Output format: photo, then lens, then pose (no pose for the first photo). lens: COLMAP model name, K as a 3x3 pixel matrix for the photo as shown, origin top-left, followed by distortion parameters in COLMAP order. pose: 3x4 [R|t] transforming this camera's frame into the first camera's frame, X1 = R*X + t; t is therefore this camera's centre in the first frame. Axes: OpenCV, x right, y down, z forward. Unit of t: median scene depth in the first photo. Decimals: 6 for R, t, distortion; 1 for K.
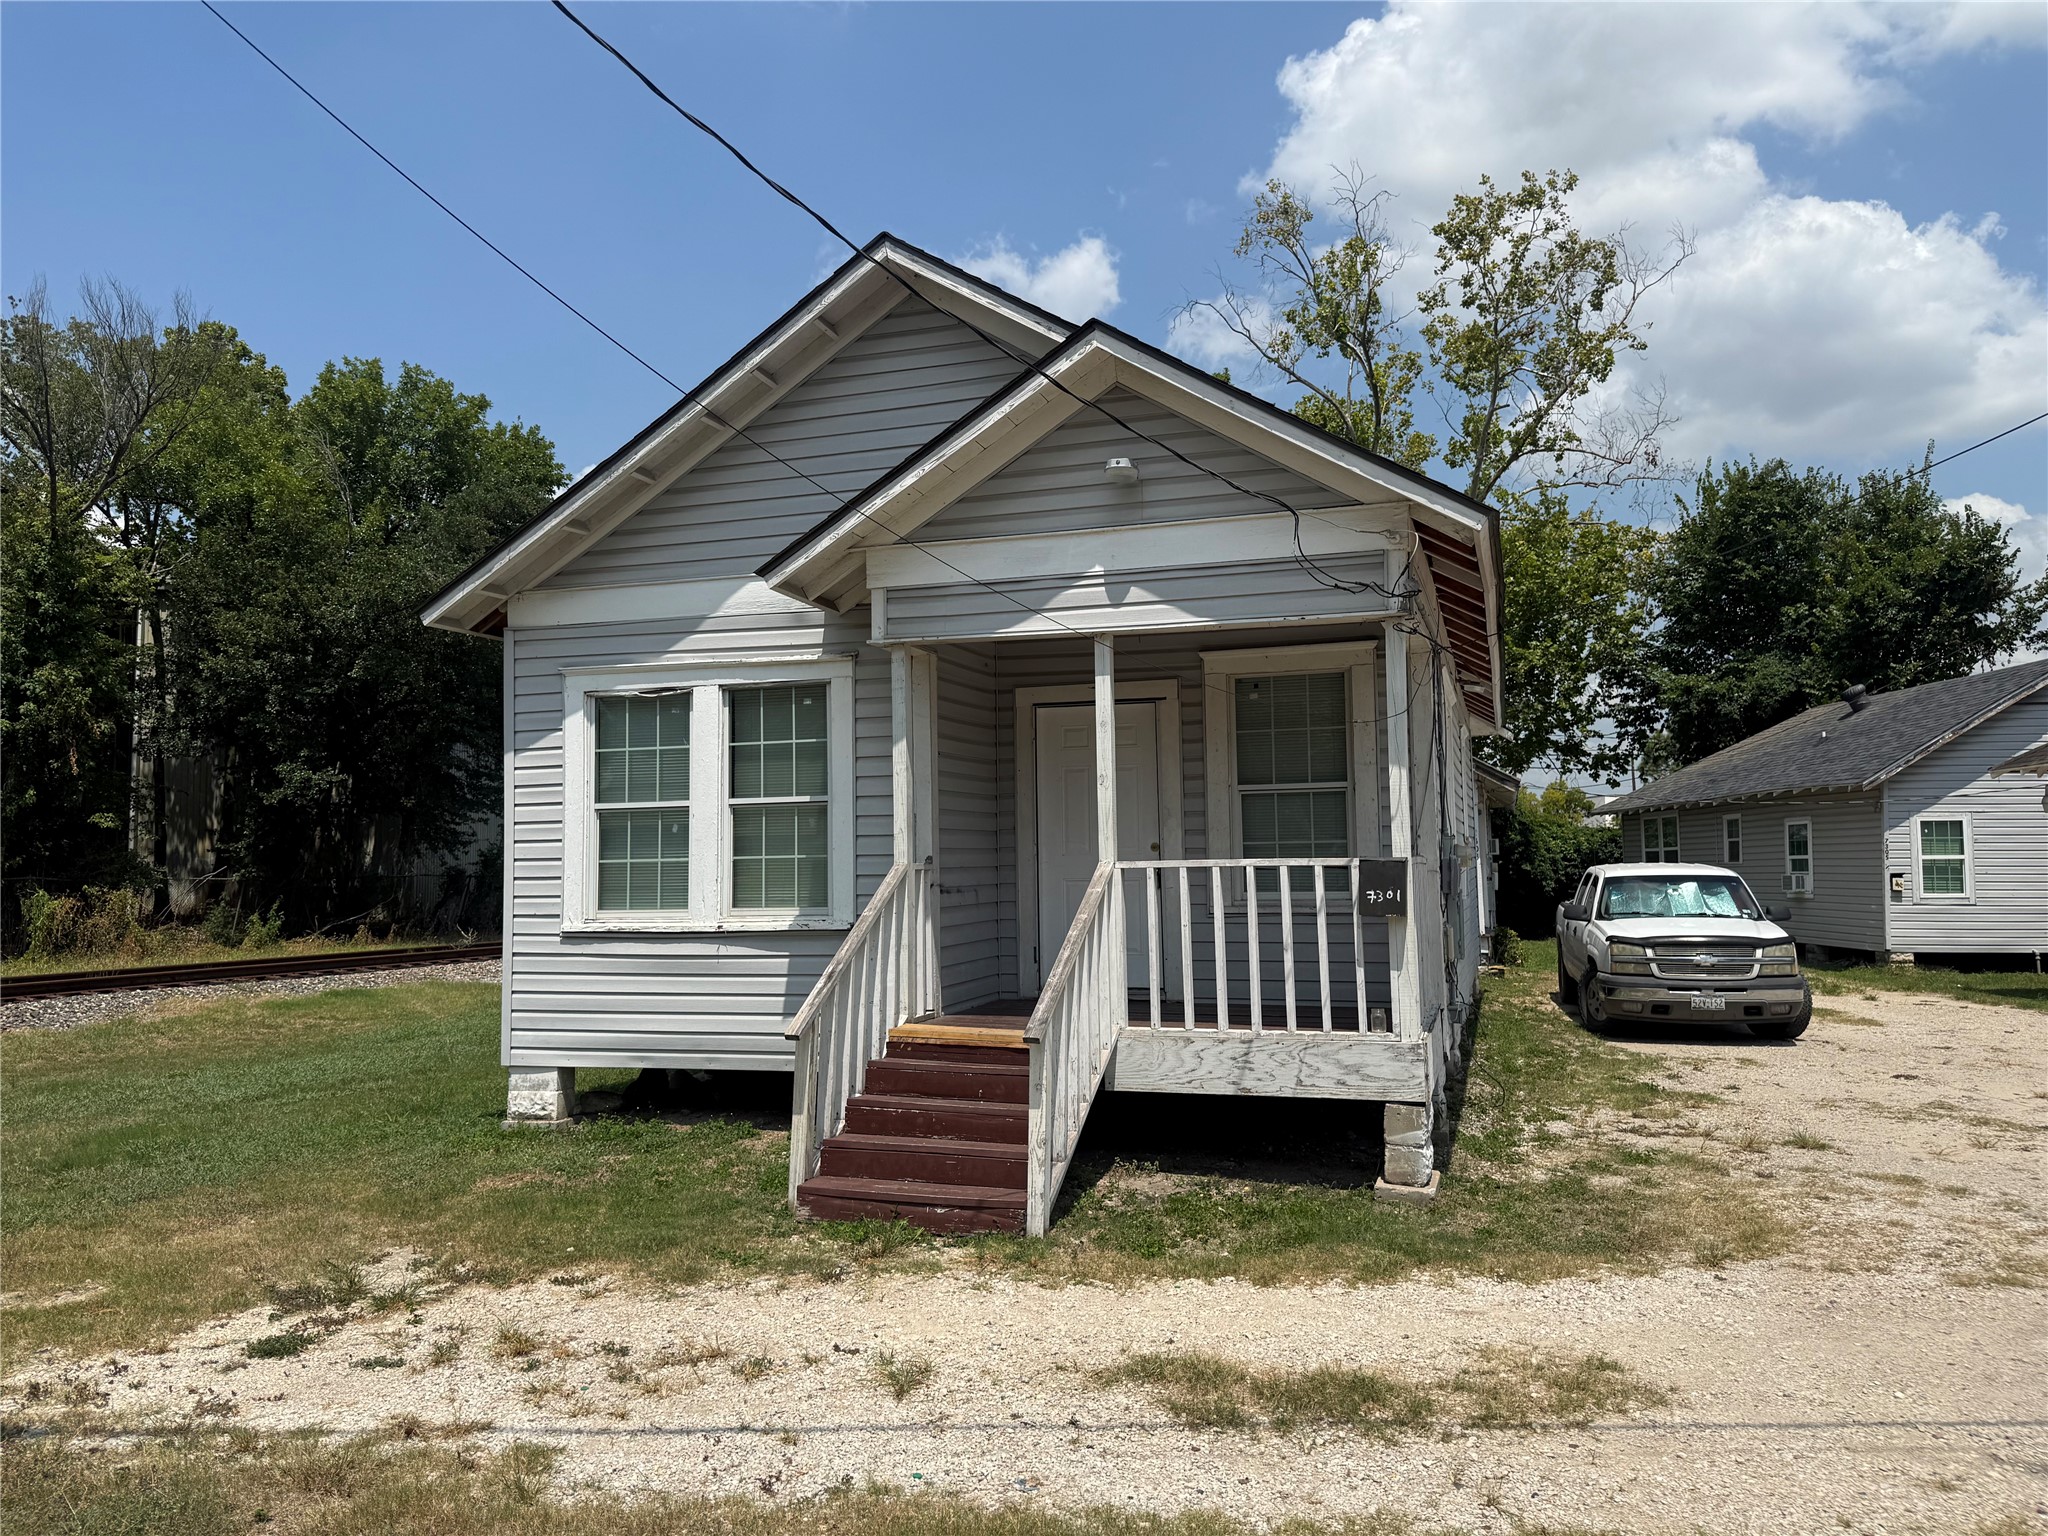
lens RADIAL K [[1434.1, 0, 1023.4], [0, 1434.1, 770.2], [0, 0, 1]] dist [0.055062, -0.001273]
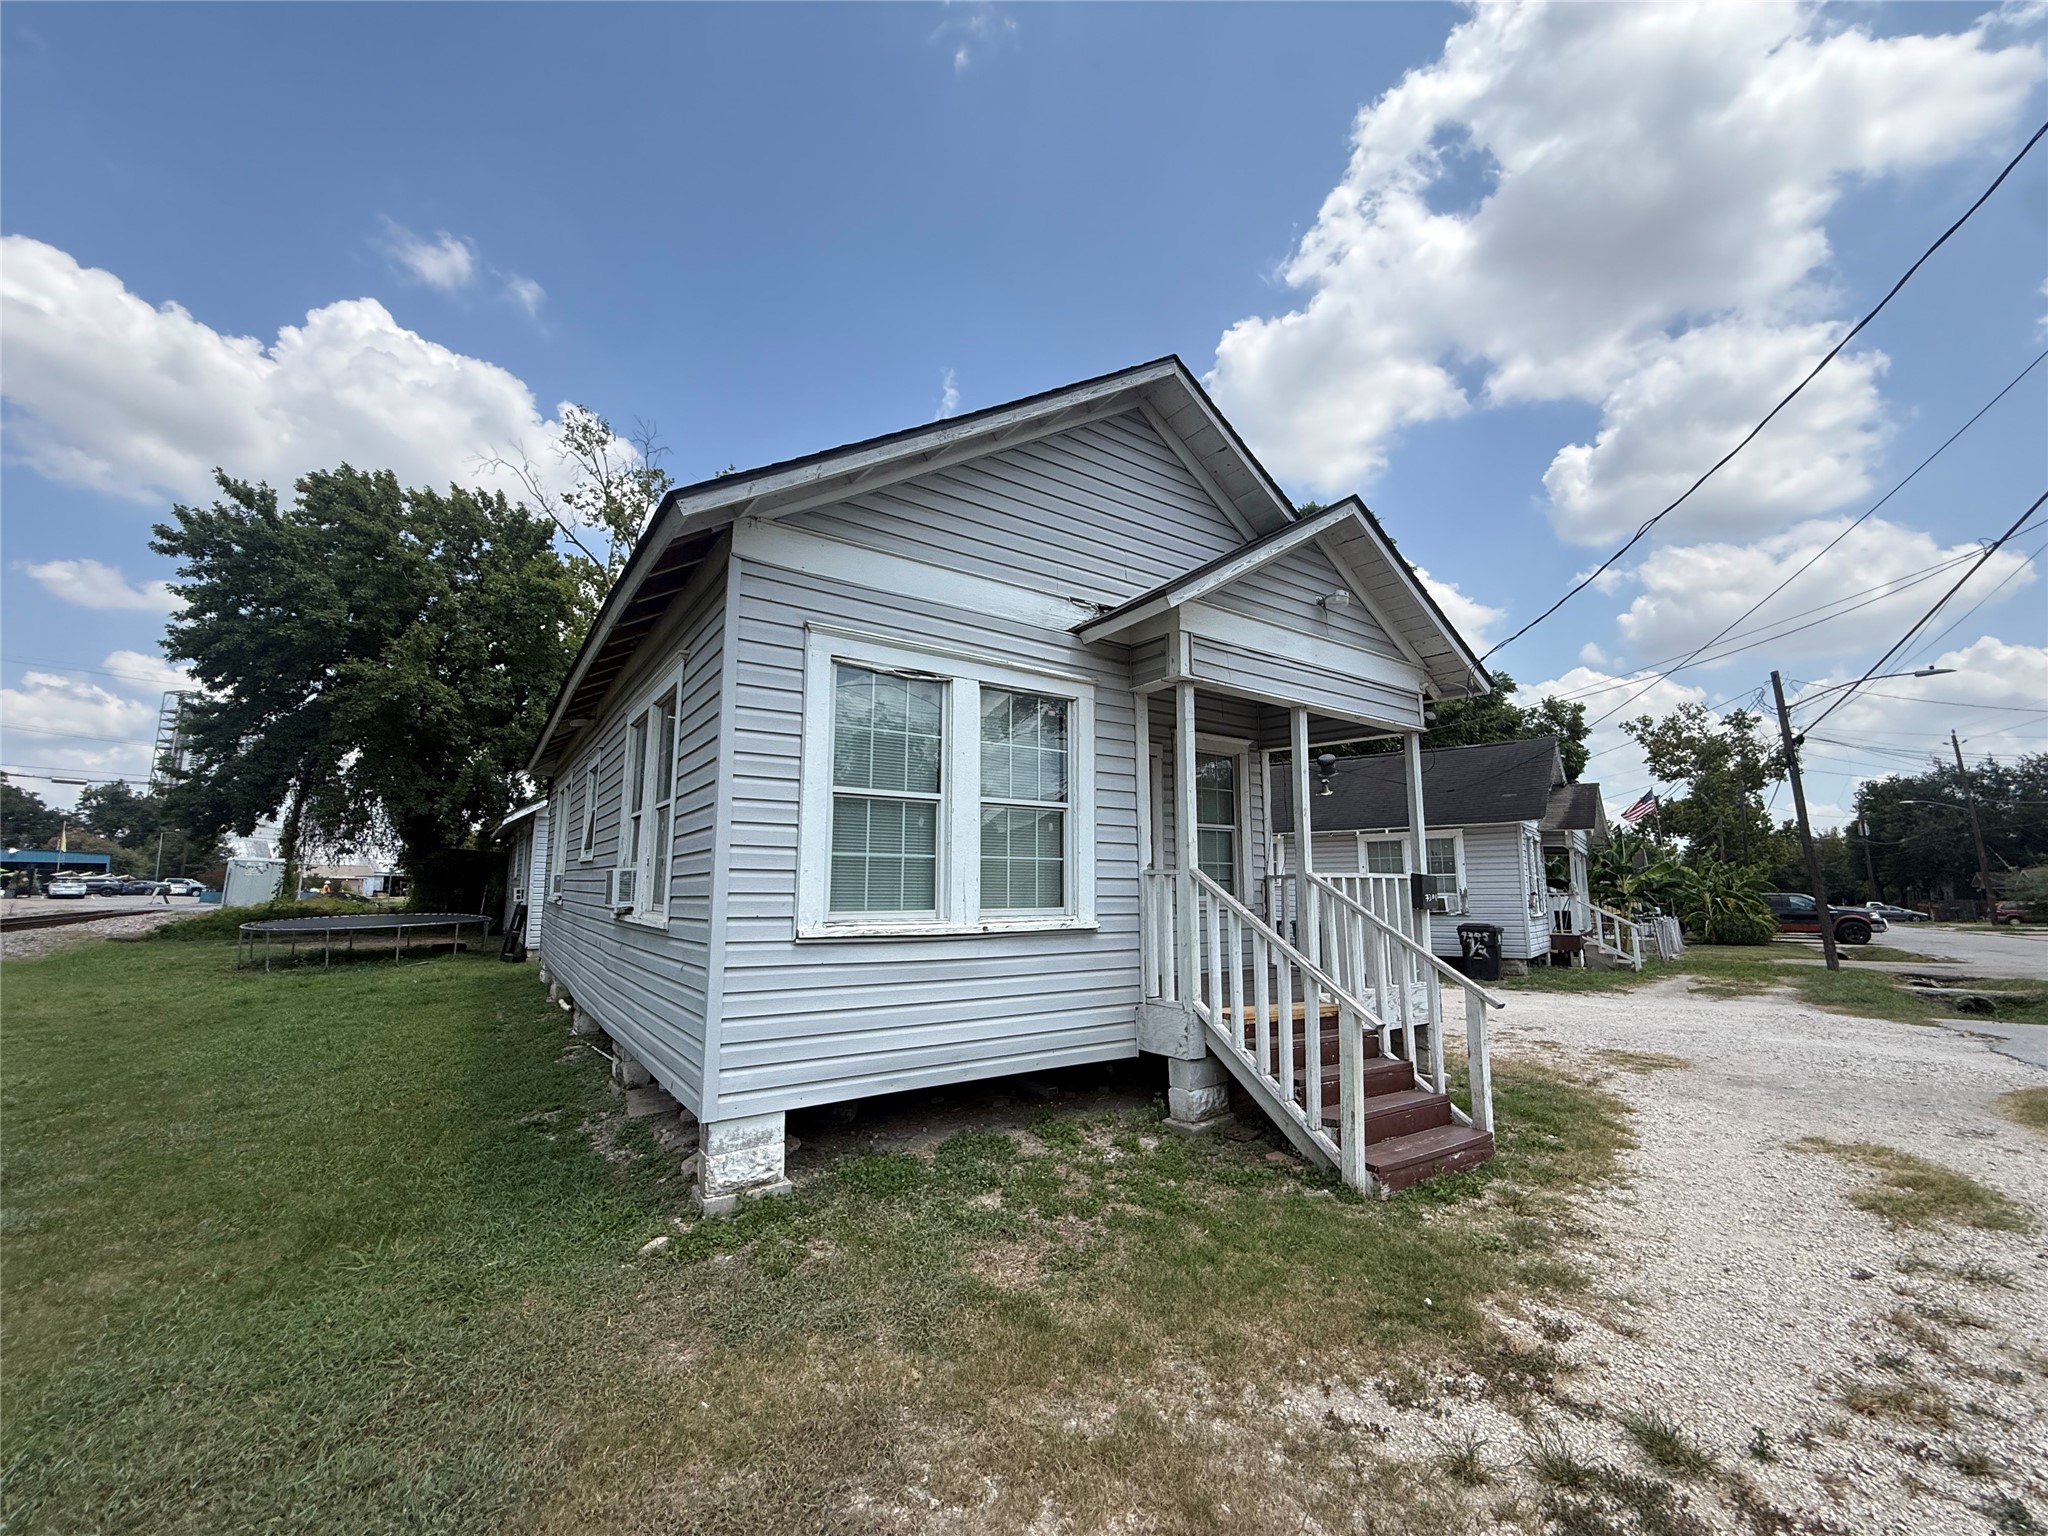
lens RADIAL K [[812.6, 0, 1024.2], [0, 812.6, 765.6], [0, 0, 1]] dist [-0.003553, 0.000420]
pose [[0.607708, 0.126952, 0.783948, -0.618267], [-0.071855, 0.991881, -0.104924, 0.054652], [-0.790903, 0.007432, 0.611896, 0.623593]]
